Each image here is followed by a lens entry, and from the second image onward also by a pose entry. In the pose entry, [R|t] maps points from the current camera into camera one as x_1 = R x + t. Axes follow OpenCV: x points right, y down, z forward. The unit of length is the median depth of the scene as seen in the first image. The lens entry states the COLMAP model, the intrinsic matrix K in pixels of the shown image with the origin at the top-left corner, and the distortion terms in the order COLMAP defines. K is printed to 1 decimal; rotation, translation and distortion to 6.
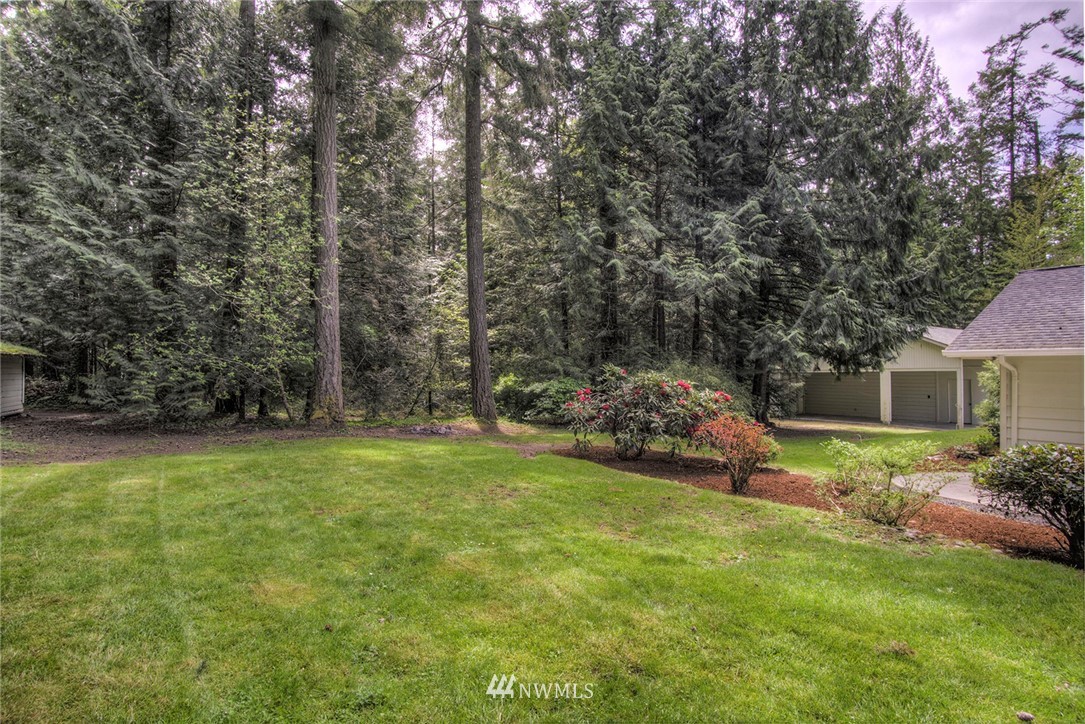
lens RADIAL K [[588.3, 0, 539.4], [0, 588.3, 365.7], [0, 0, 1]] dist [-0.030687, 0.008445]
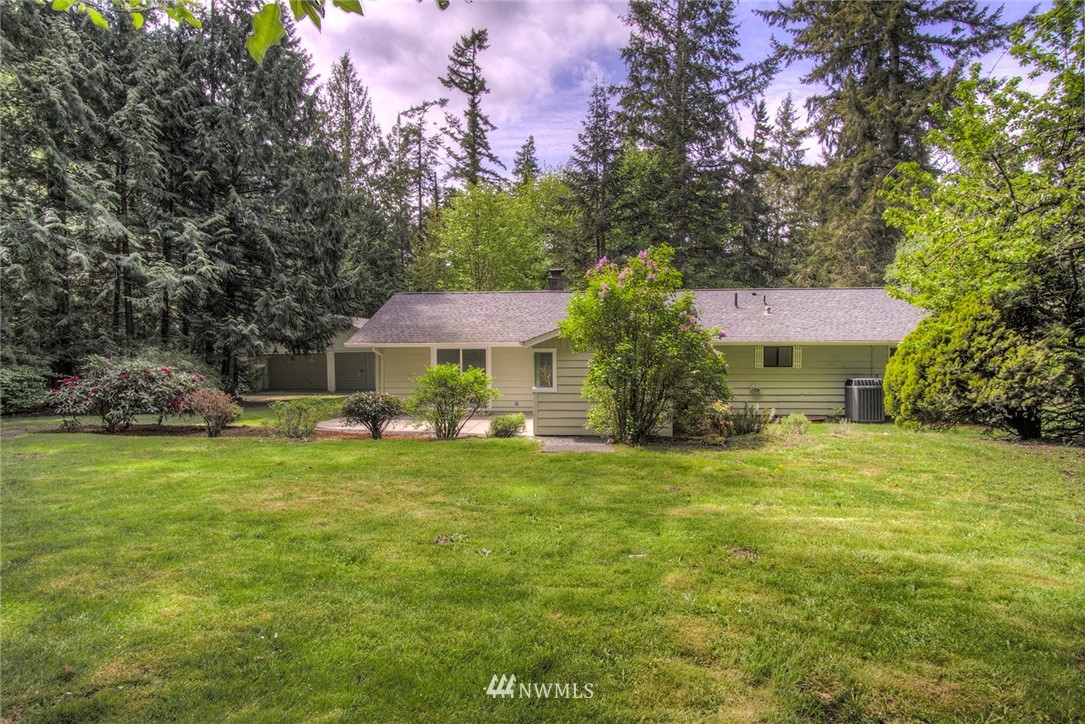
lens RADIAL K [[588.3, 0, 544.9], [0, 588.3, 358.7], [0, 0, 1]] dist [-0.030687, 0.008445]
pose [[0.654924, -0.024396, 0.755301, -0.107665], [0.004016, 0.999577, 0.028804, -0.015810], [-0.755684, -0.015831, 0.654745, -0.293277]]
